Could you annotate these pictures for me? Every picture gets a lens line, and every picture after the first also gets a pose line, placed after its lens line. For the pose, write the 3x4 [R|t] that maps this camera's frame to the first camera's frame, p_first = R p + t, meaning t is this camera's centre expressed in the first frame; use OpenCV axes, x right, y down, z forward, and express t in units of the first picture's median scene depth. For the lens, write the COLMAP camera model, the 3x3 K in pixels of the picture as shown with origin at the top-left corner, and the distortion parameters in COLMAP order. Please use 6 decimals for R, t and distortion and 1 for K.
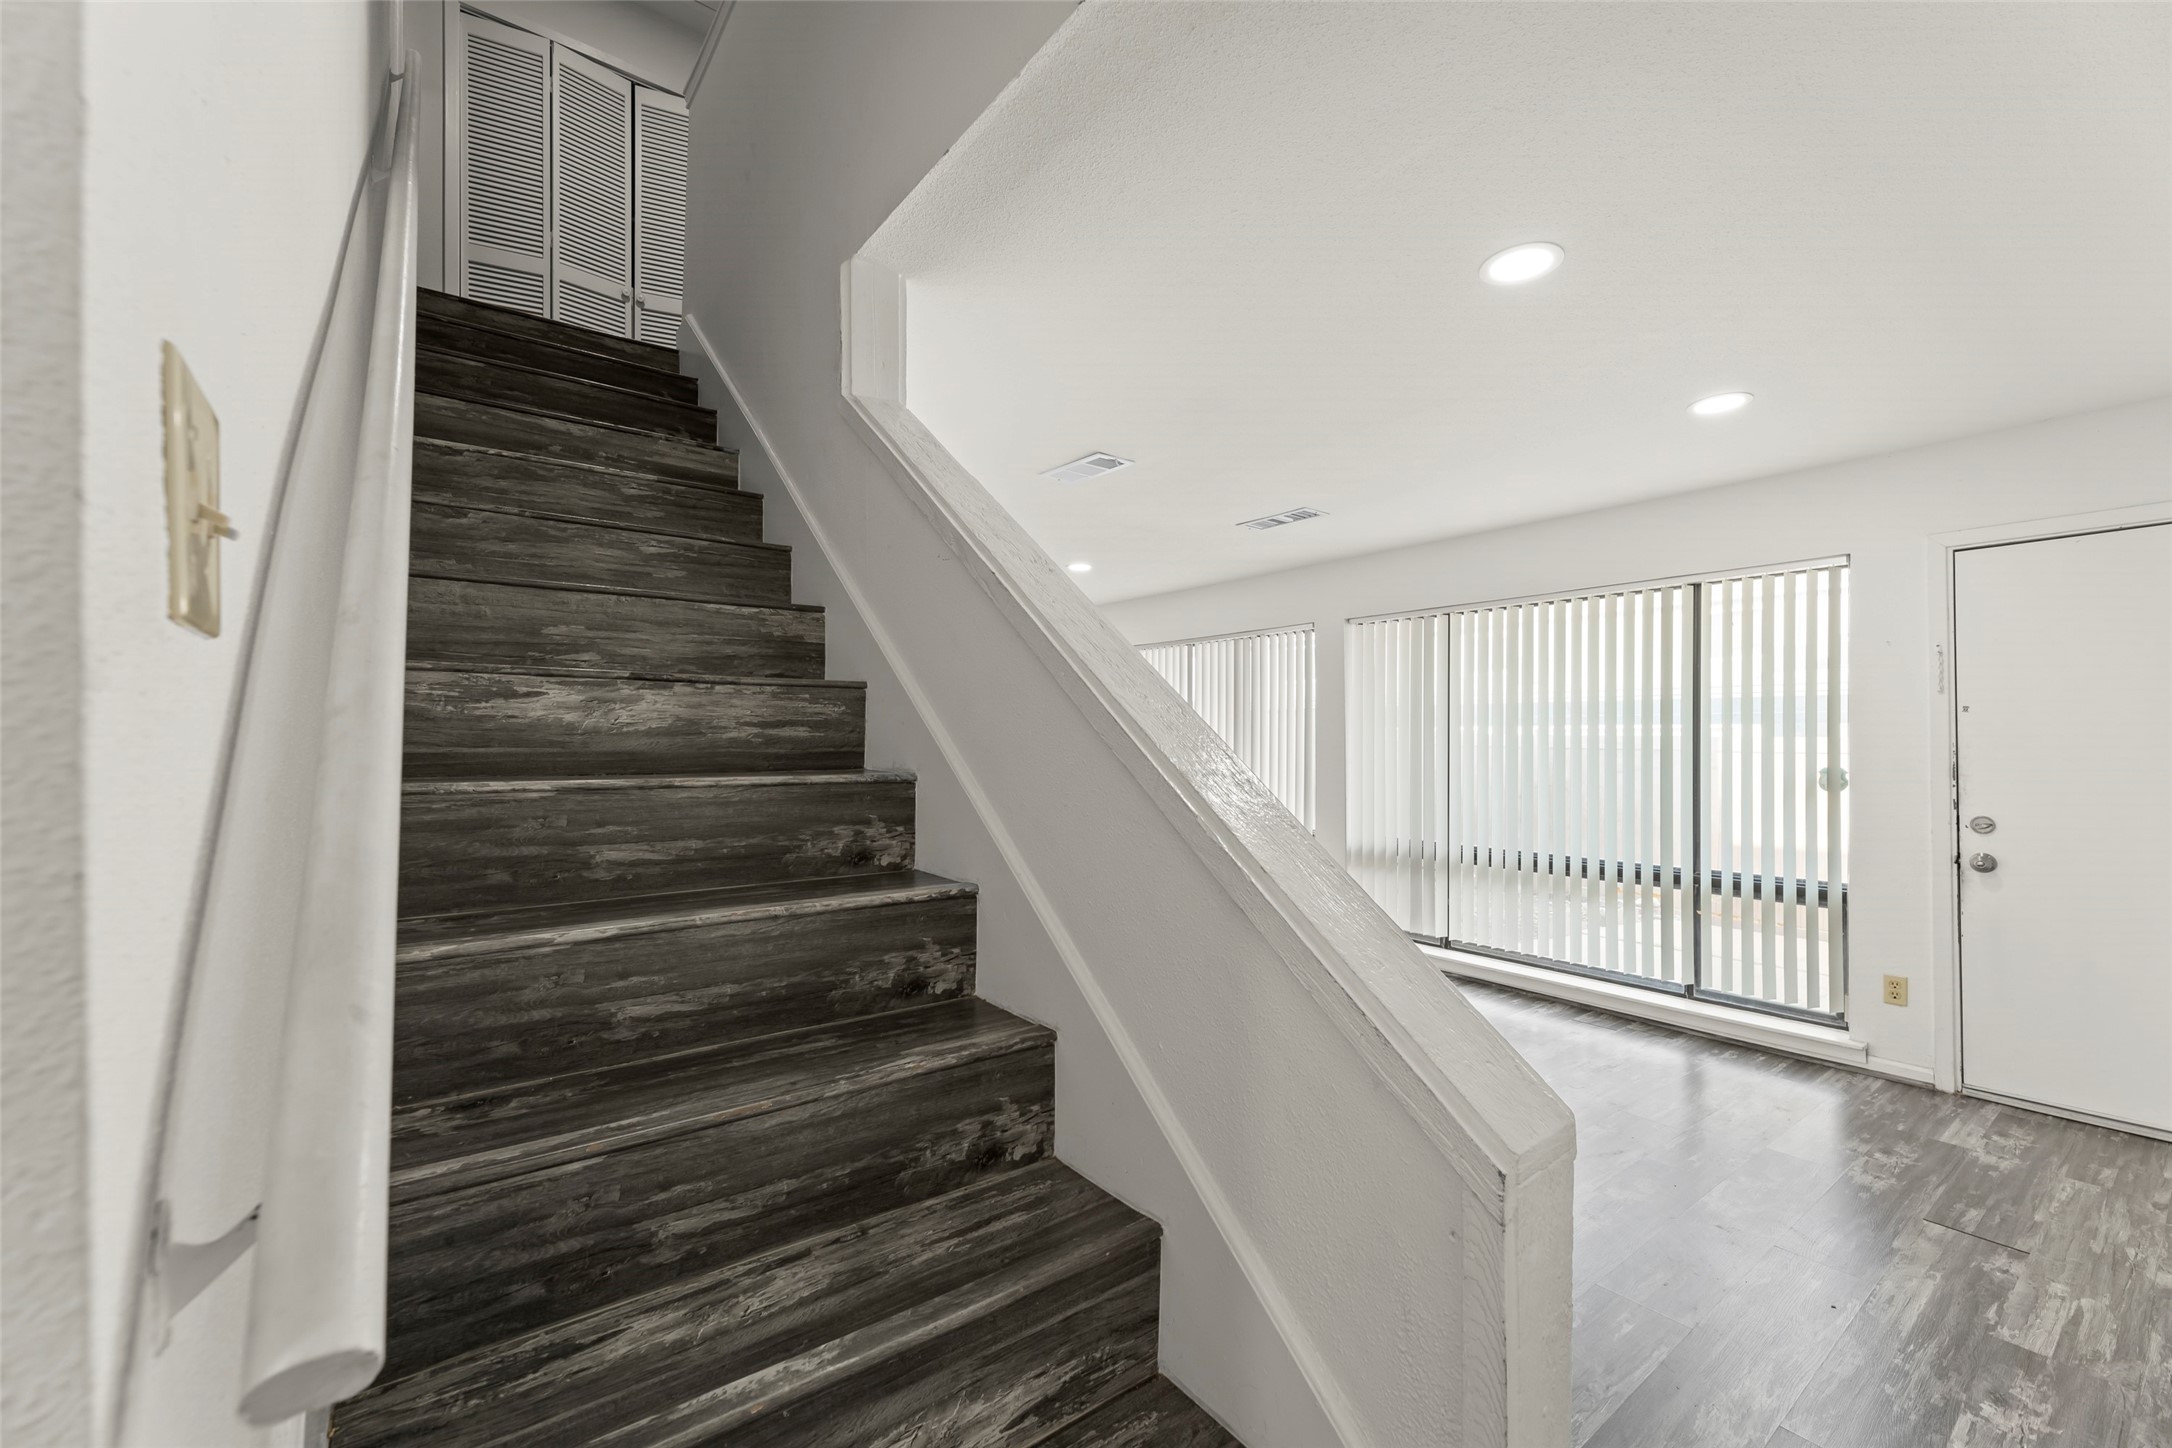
lens RADIAL K [[882.1, 0, 1082.8], [0, 882.1, 732.9], [0, 0, 1]] dist [0.006261, -0.000623]
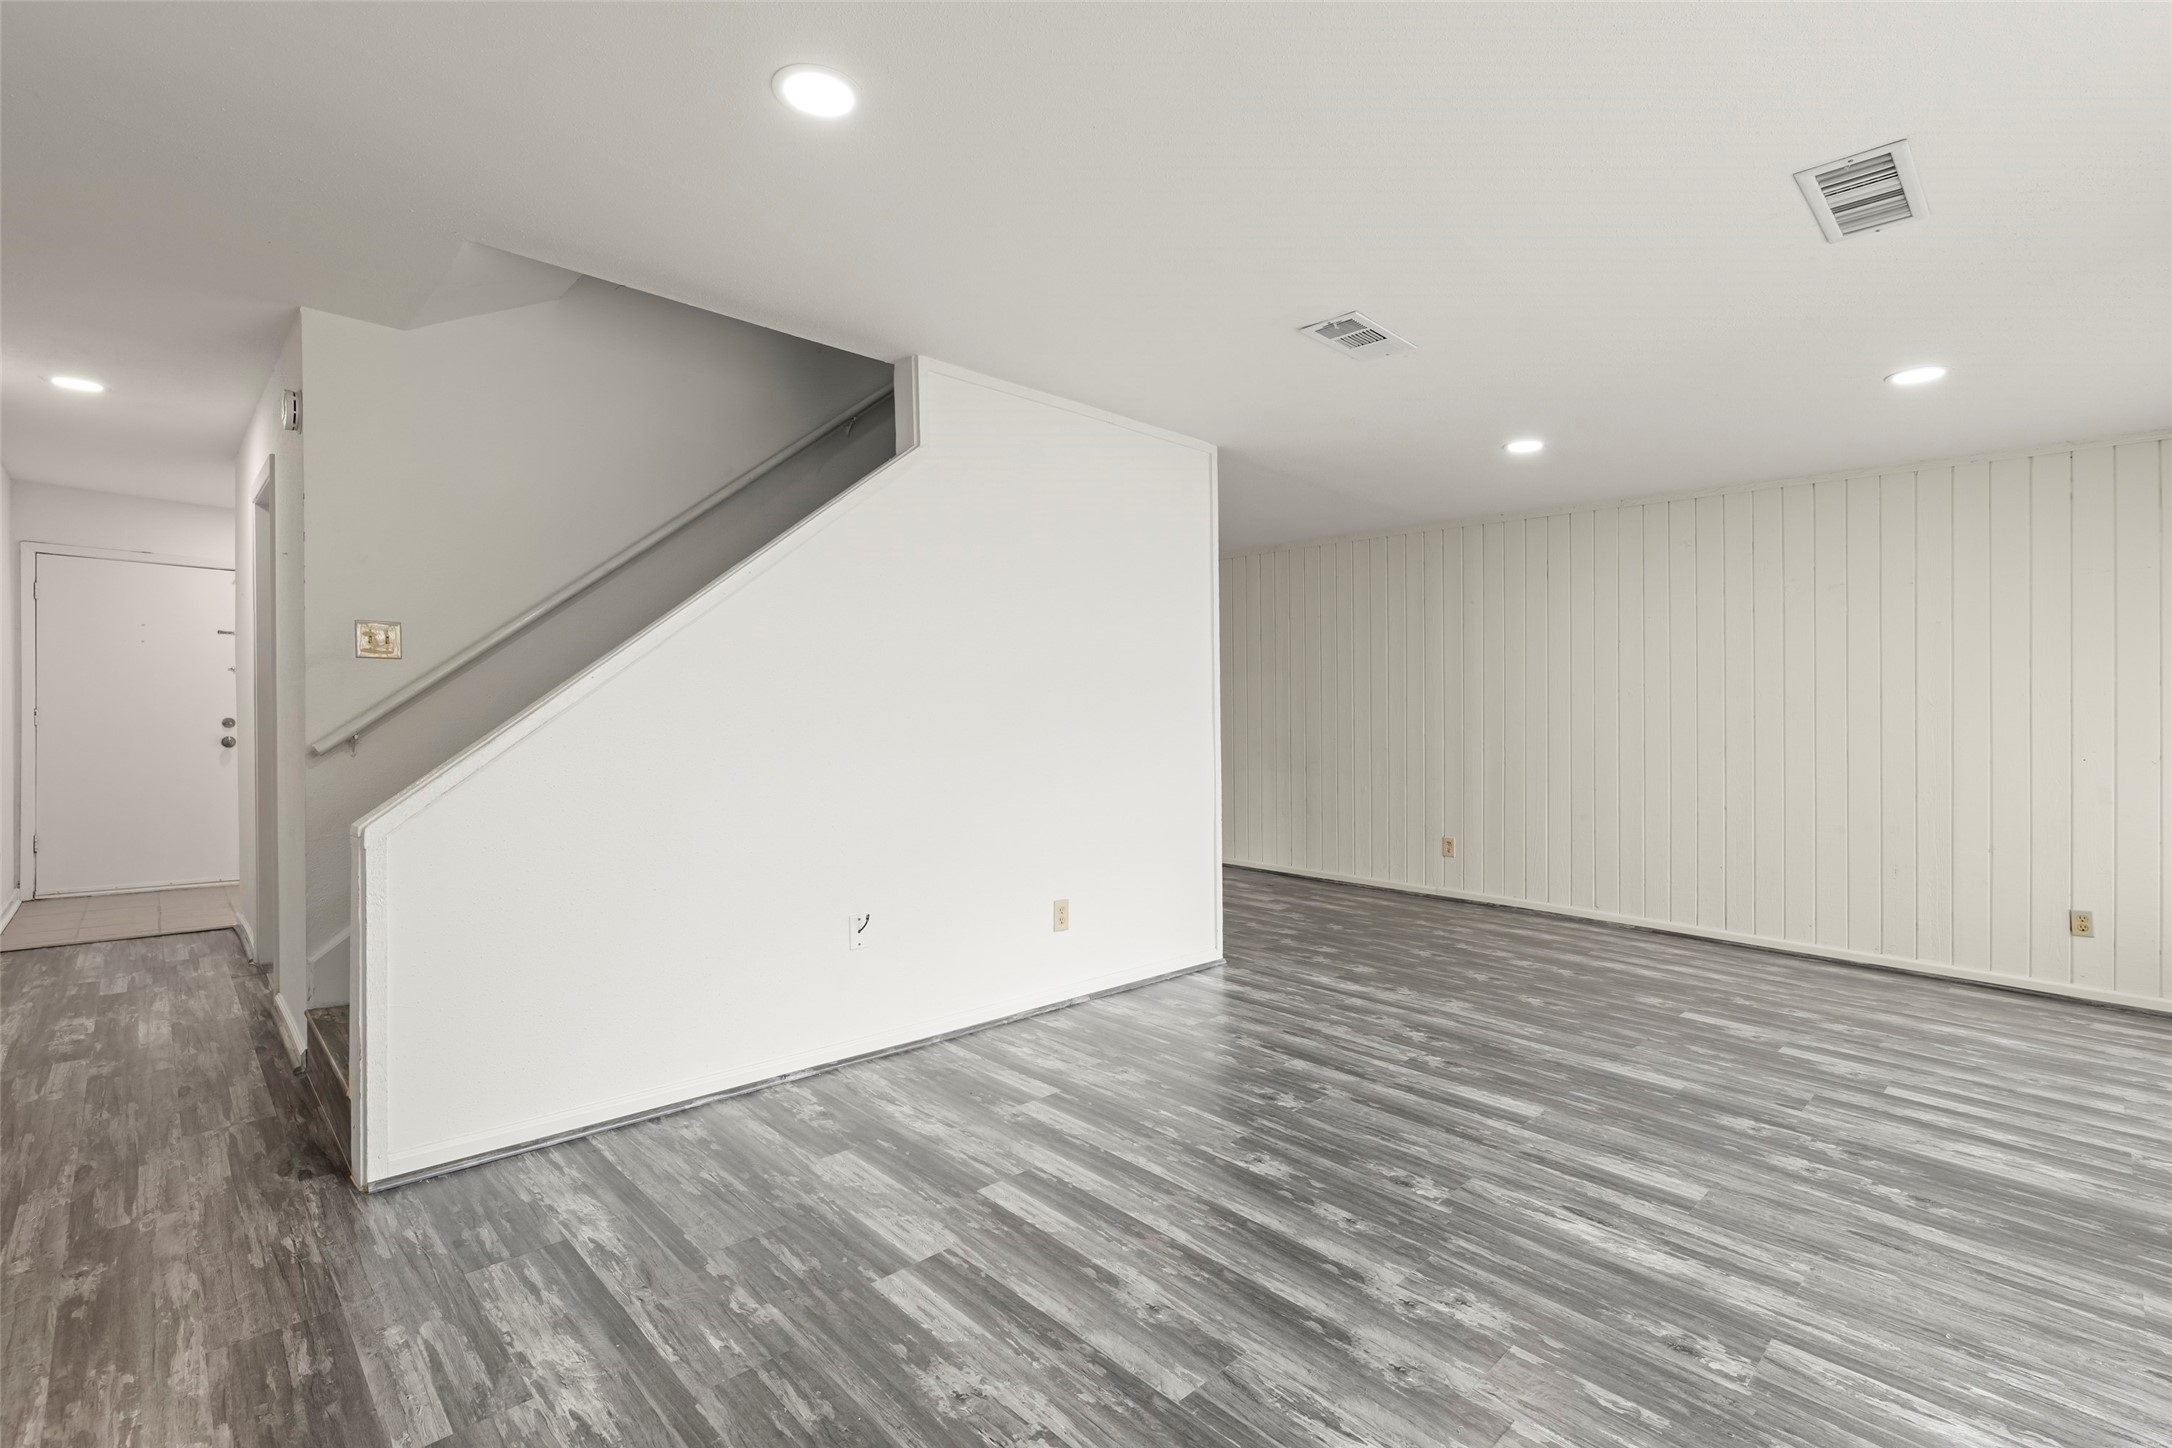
lens RADIAL K [[984.0, 0, 1076.8], [0, 984.0, 717.9], [0, 0, 1]] dist [0.002919, 0.000522]
pose [[0.109604, 0.000701, -0.993975, 0.892419], [-0.005174, 0.999987, 0.000134, 0.041630], [0.993962, 0.005128, 0.109606, 0.693916]]
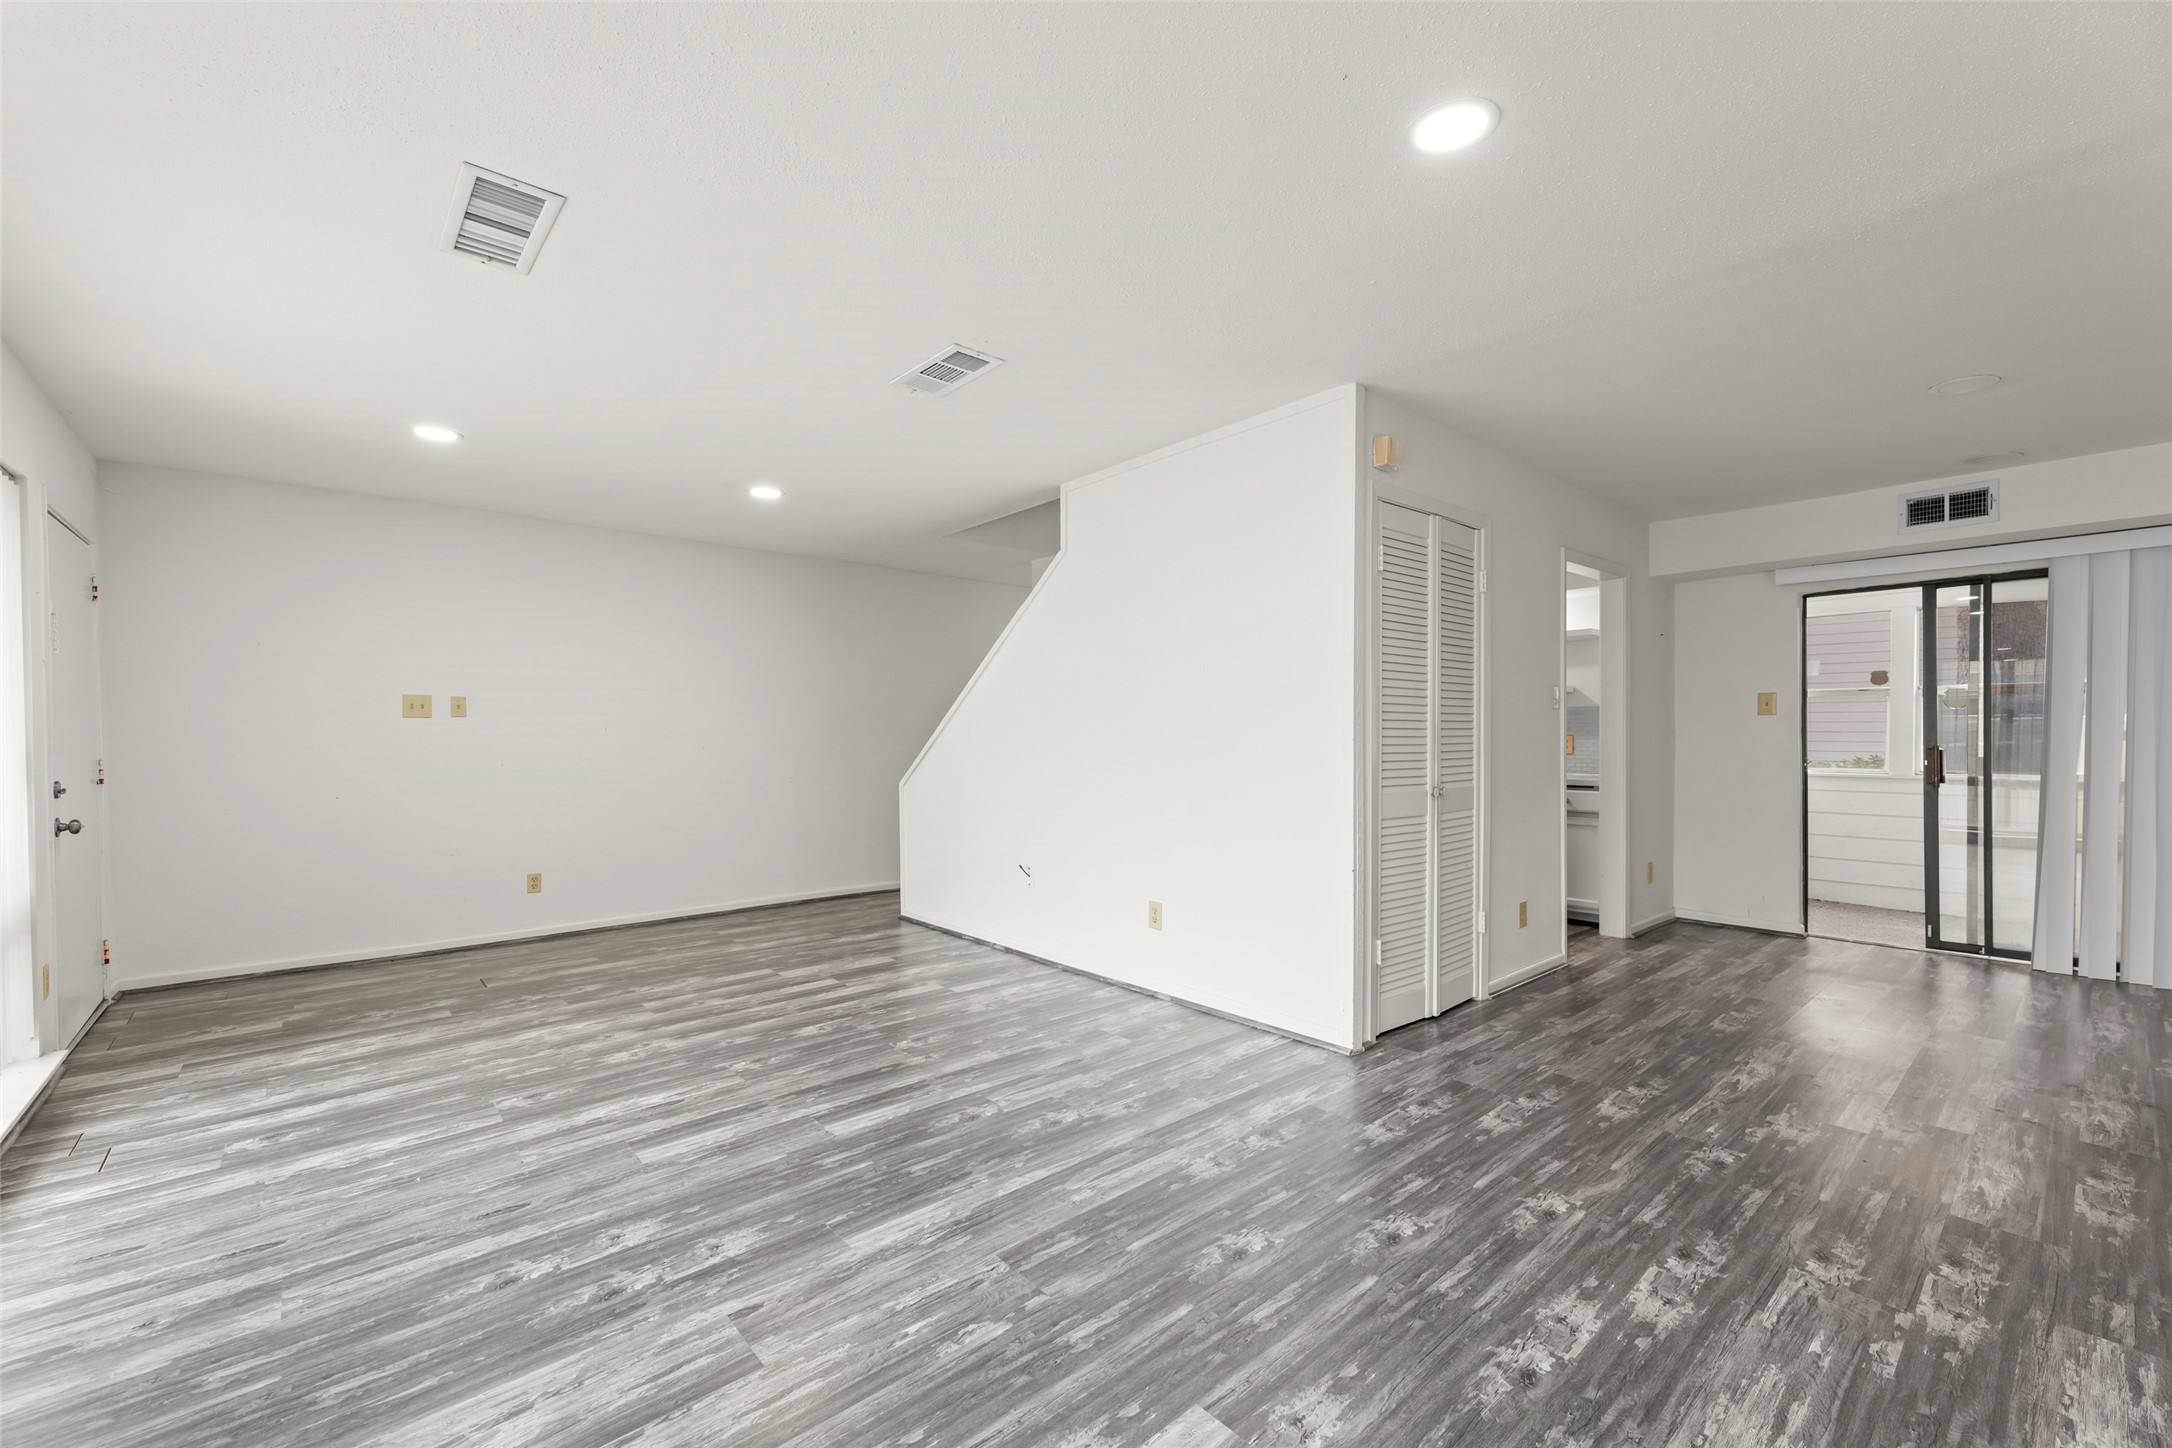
lens RADIAL K [[882.1, 0, 1070.0], [0, 882.1, 751.2], [0, 0, 1]] dist [0.006261, -0.000623]
pose [[-0.998564, -0.000709, -0.053566, -0.073843], [-0.001194, 0.999958, 0.009035, 0.046082], [0.053558, 0.009086, -0.998523, 1.954803]]
